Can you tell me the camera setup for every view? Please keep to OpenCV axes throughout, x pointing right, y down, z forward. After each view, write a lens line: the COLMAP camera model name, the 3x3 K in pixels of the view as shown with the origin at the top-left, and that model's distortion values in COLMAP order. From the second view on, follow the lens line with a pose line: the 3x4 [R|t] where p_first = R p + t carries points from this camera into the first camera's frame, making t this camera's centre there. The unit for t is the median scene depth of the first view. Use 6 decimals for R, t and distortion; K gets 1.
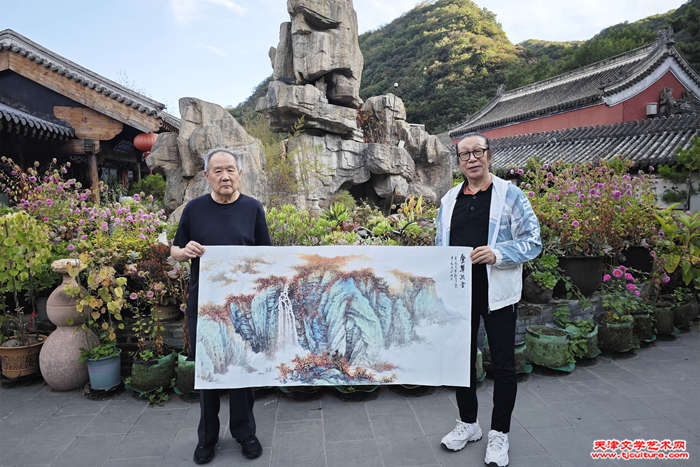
lens RADIAL K [[479.5, 0, 350.0], [0, 479.5, 233.5], [0, 0, 1]] dist [0.050596, -0.047590]
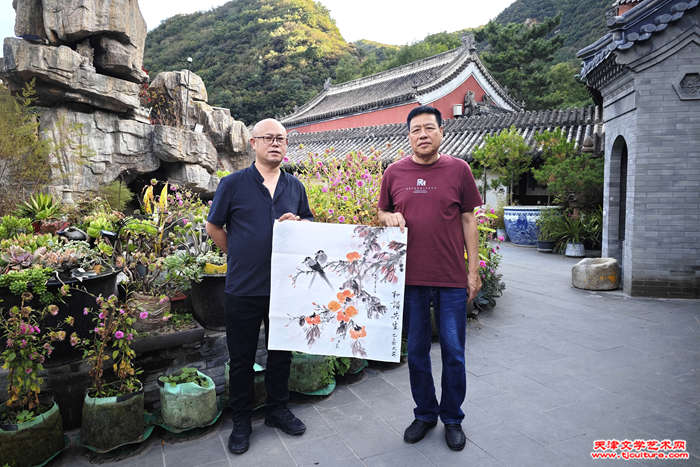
lens RADIAL K [[479.5, 0, 350.0], [0, 479.5, 233.5], [0, 0, 1]] dist [0.050596, -0.047590]
pose [[0.954169, -0.018372, 0.298704, 0.101597], [0.014967, 0.999794, 0.013682, -0.003256], [-0.298894, -0.008584, 0.954248, 0.077058]]
